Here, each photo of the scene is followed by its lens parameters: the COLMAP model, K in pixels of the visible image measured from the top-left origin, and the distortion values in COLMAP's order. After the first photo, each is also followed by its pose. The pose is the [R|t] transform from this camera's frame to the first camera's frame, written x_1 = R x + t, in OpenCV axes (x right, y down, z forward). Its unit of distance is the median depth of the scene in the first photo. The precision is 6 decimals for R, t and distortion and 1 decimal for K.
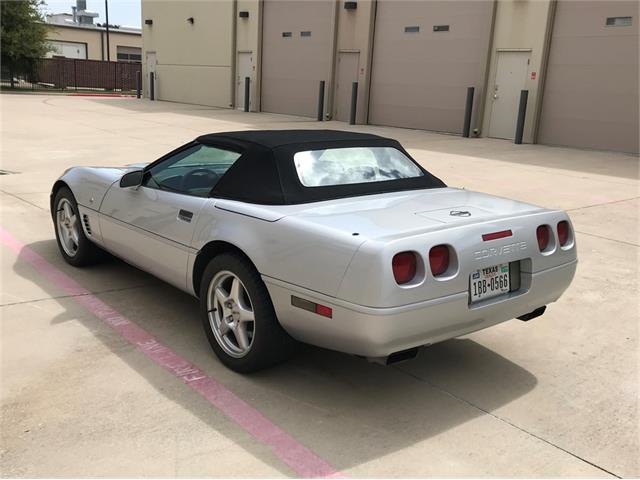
lens RADIAL K [[666.0, 0, 321.2], [0, 666.0, 253.1], [0, 0, 1]] dist [0.012680, 0.009281]
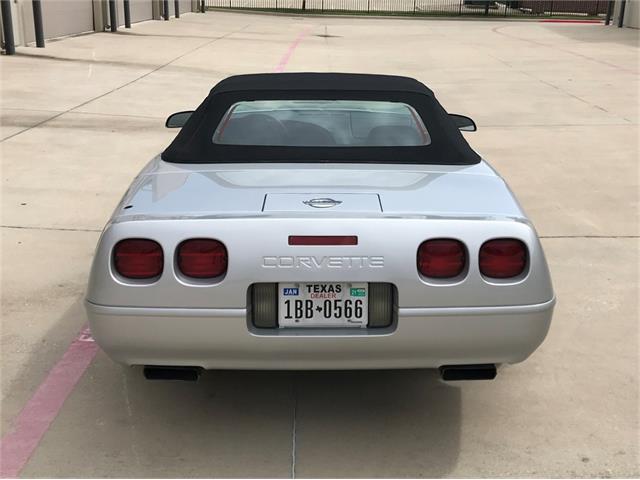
lens RADIAL K [[761.9, 0, 322.5], [0, 761.9, 181.9], [0, 0, 1]] dist [0.009875, 0.008386]
pose [[0.789870, 0.123188, -0.600775, 0.707957], [-0.137478, 0.990254, 0.022301, -0.100214], [0.597667, 0.064978, 0.799107, 0.354997]]
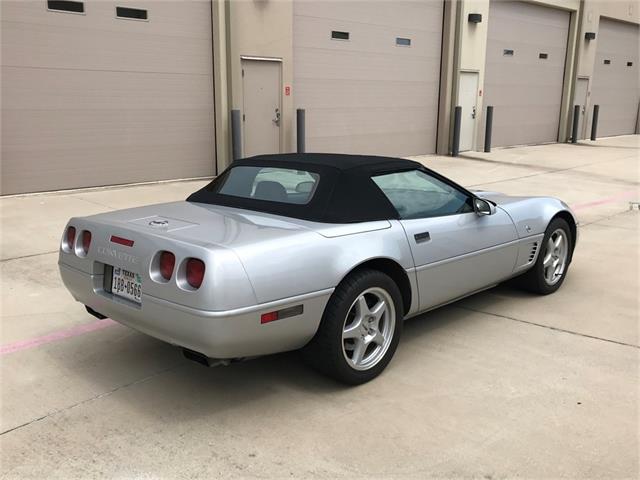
lens RADIAL K [[637.5, 0, 320.0], [0, 637.5, 240.0], [0, 0, 1]] dist [0.003172, 0.003393]
pose [[0.119722, 0.159163, -0.979966, 1.280988], [-0.241265, 0.962141, 0.126792, -0.230067], [0.963046, 0.221251, 0.153590, 1.116913]]
